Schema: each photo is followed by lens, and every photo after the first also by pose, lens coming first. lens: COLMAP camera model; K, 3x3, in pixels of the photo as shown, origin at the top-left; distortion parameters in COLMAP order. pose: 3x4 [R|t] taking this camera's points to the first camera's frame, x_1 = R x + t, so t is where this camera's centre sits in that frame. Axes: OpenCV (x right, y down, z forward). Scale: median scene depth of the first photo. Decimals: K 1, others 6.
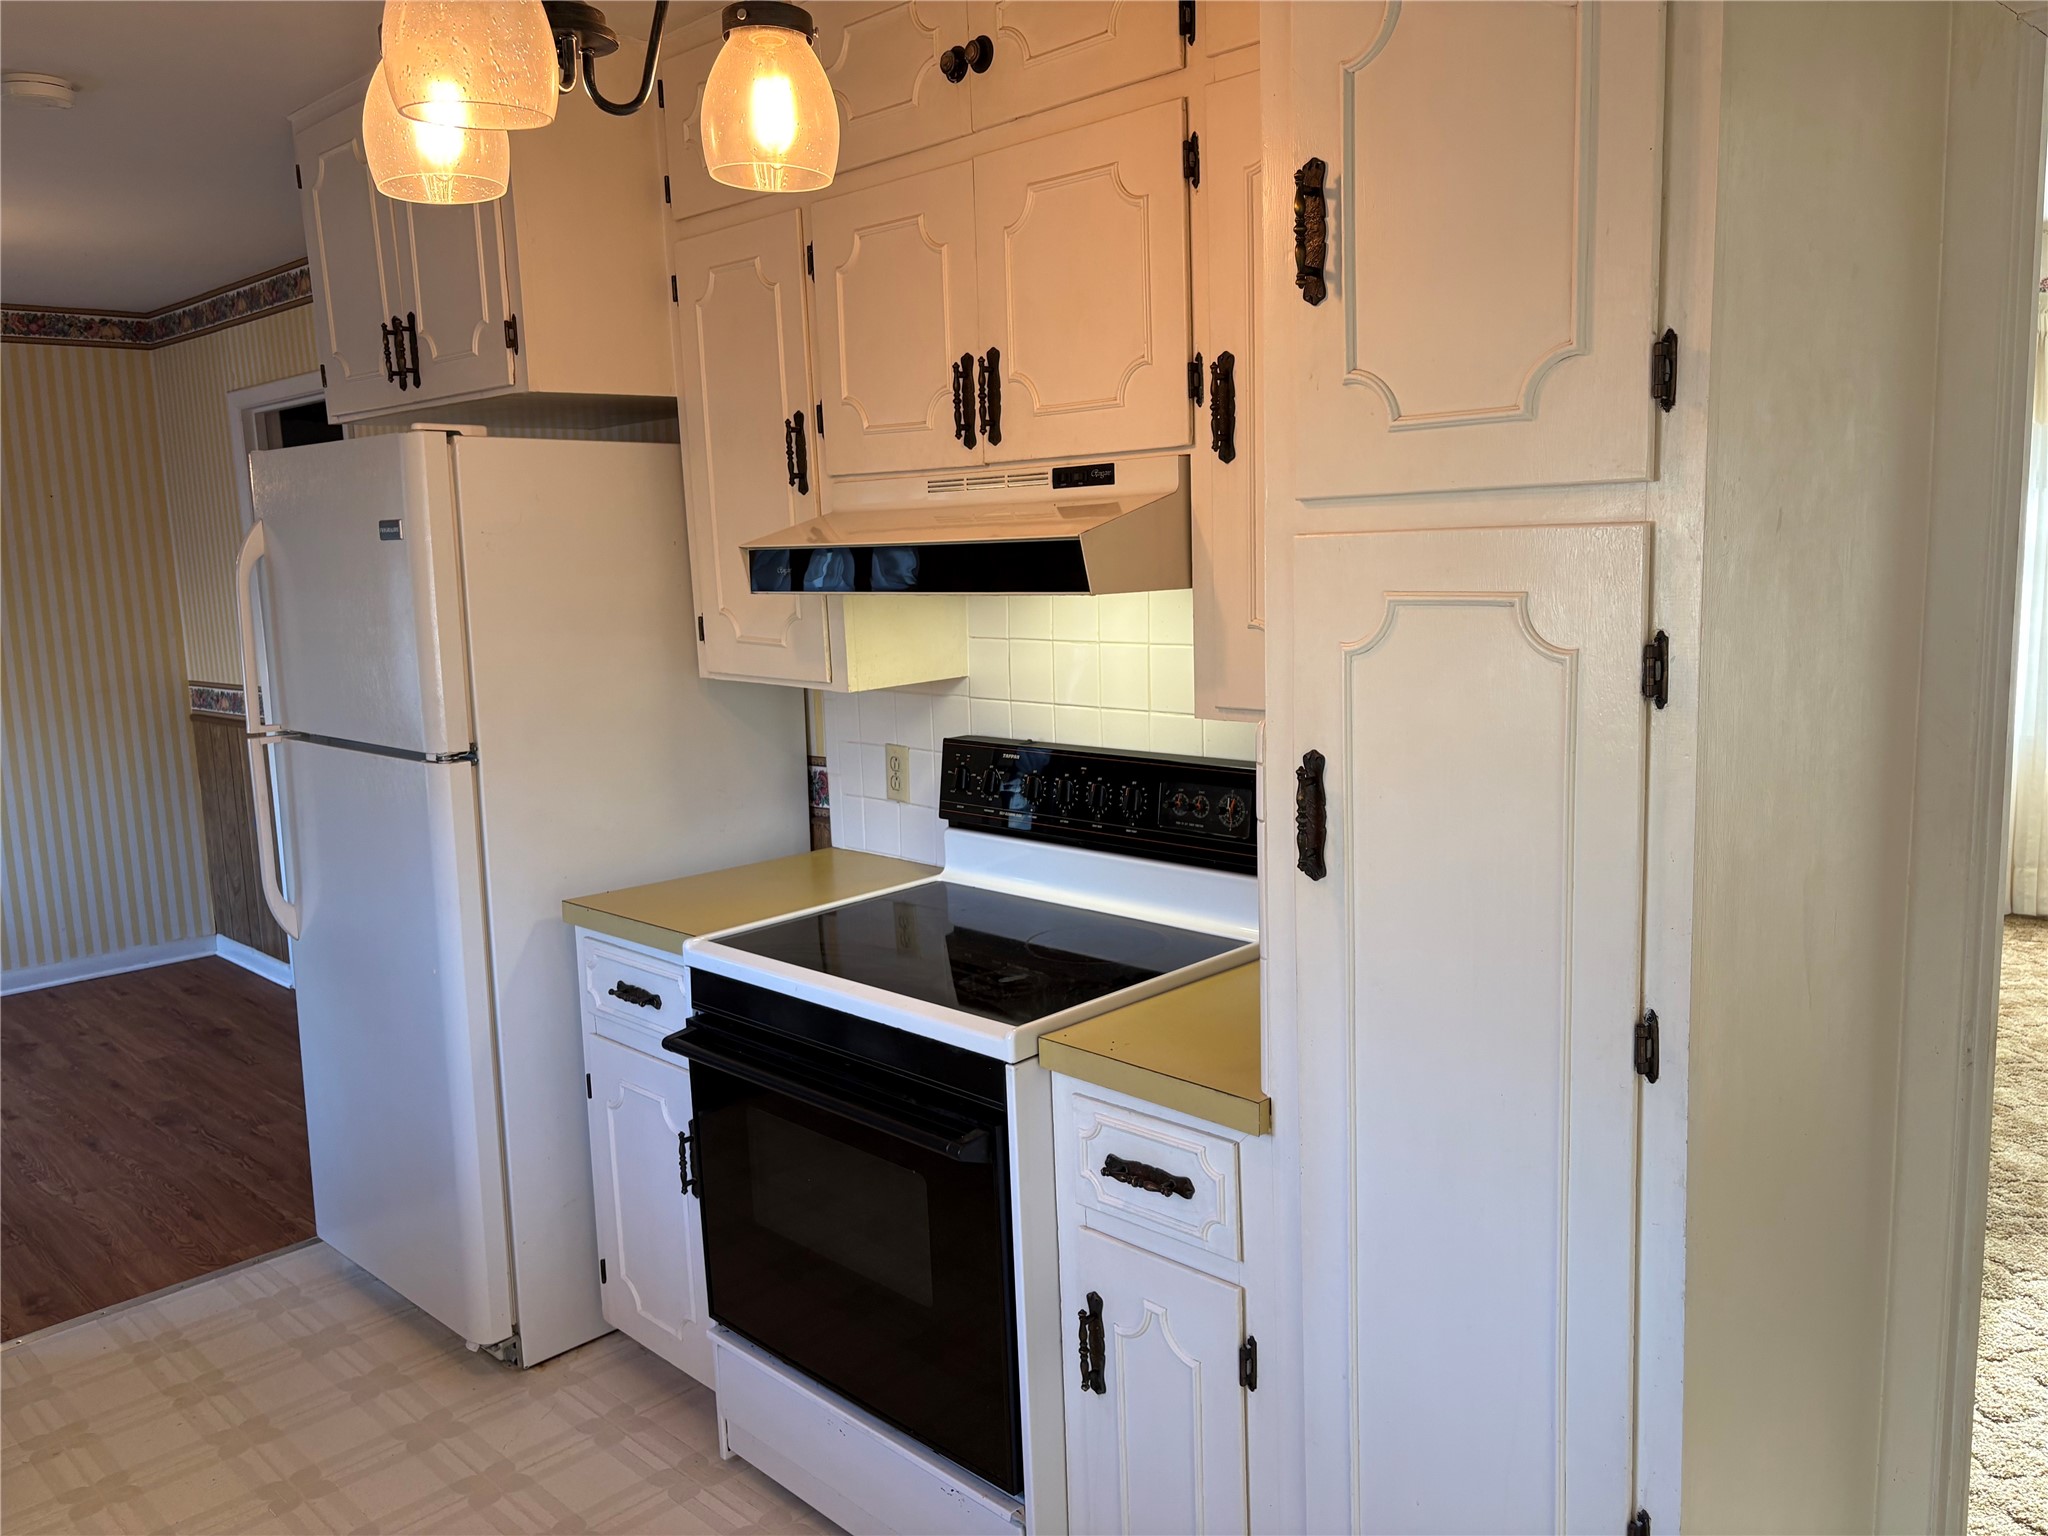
lens RADIAL K [[1547.8, 0, 1019.9], [0, 1547.8, 767.0], [0, 0, 1]] dist [0.091655, -0.107755]
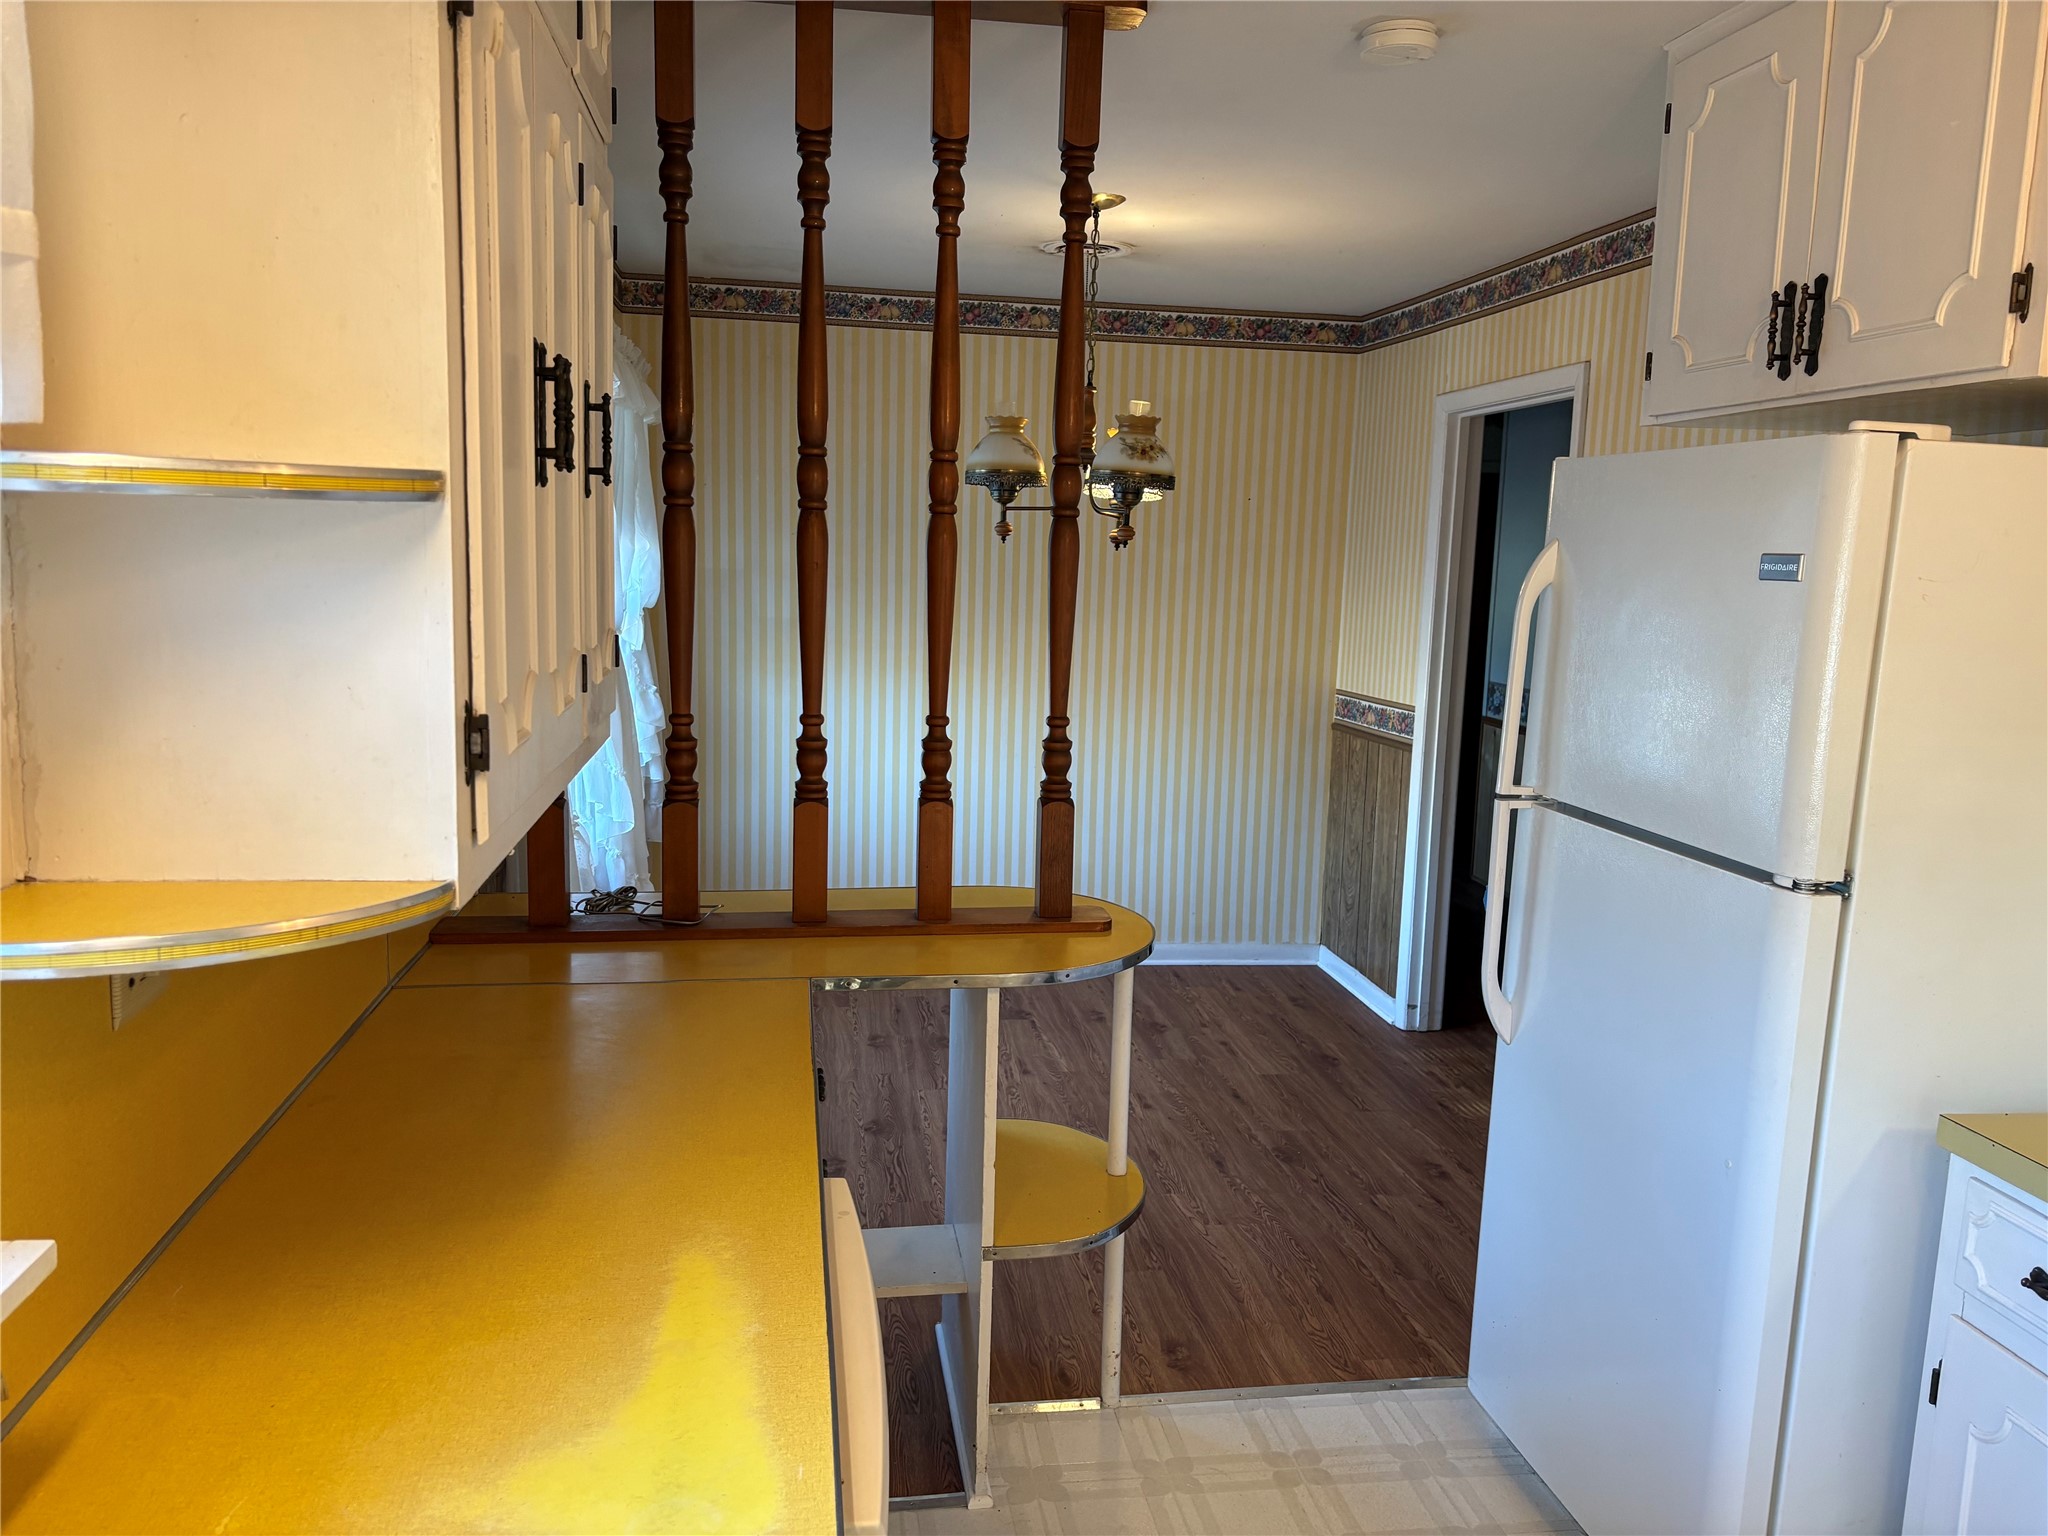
lens RADIAL K [[1547.8, 0, 1019.9], [0, 1547.8, 767.0], [0, 0, 1]] dist [0.091655, -0.107755]
pose [[0.801462, 0.141567, -0.581049, -0.201312], [-0.145248, 0.988566, 0.040508, -0.030142], [0.580139, 0.051931, 0.812860, 0.164868]]
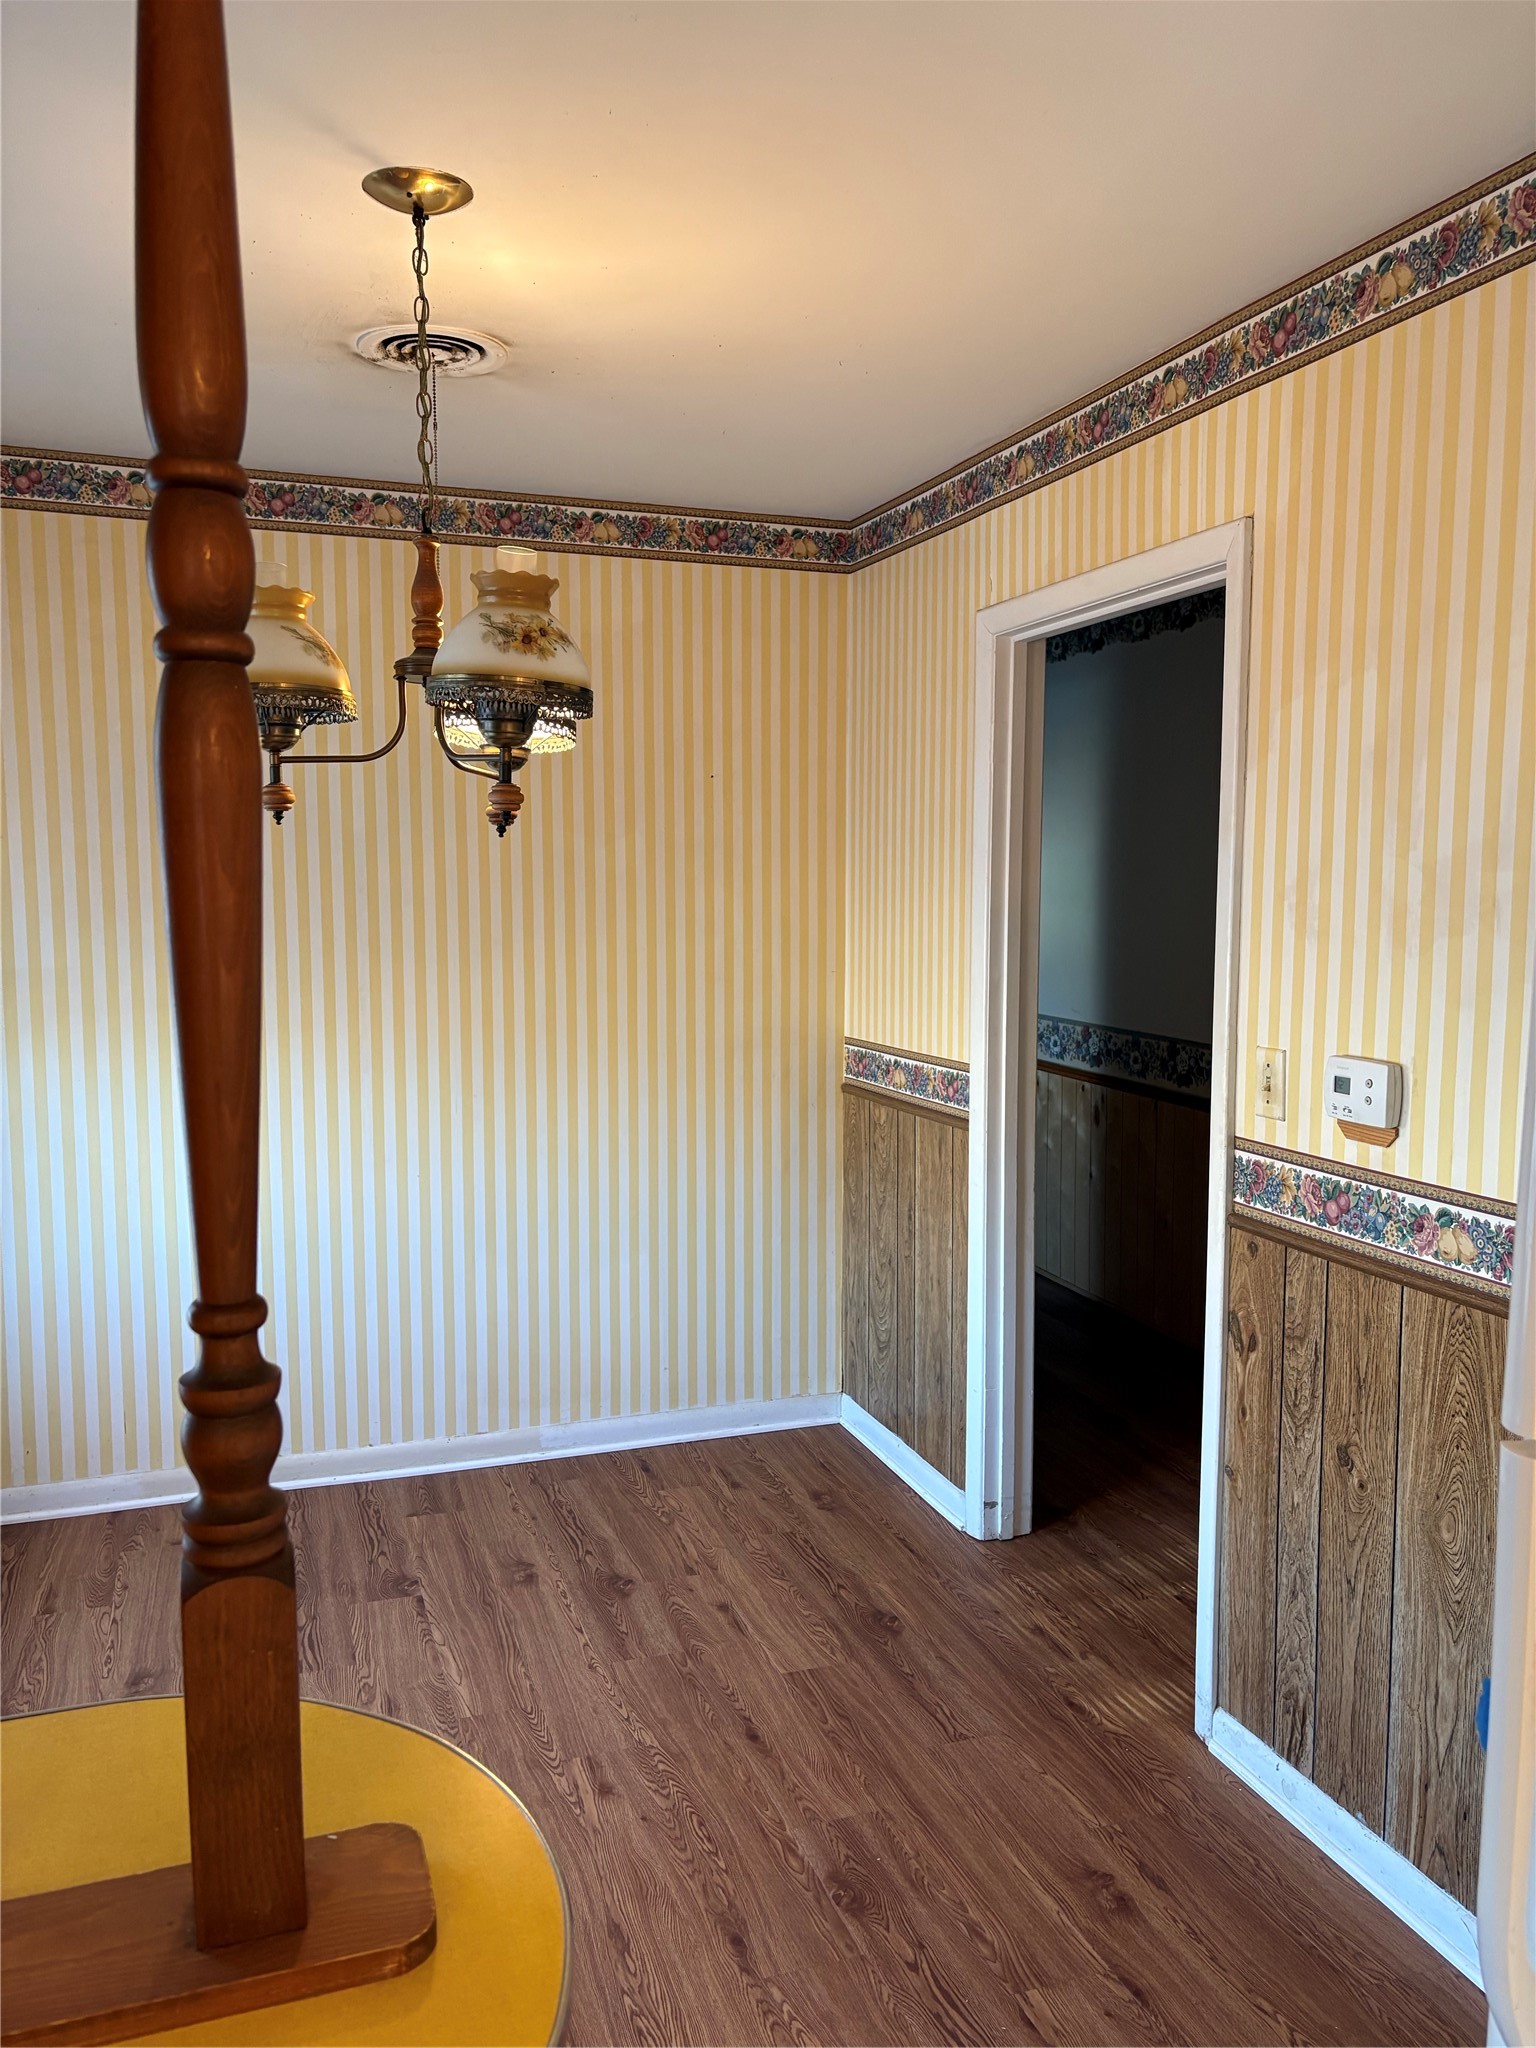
lens RADIAL K [[1547.8, 0, 768.0], [0, 1547.8, 1024.0], [0, 0, 1]] dist [0.091655, -0.107755]
pose [[0.901870, 0.076331, -0.425211, -0.467798], [-0.094807, 0.995243, -0.022426, -0.074125], [0.421476, 0.060538, 0.904816, 0.625341]]
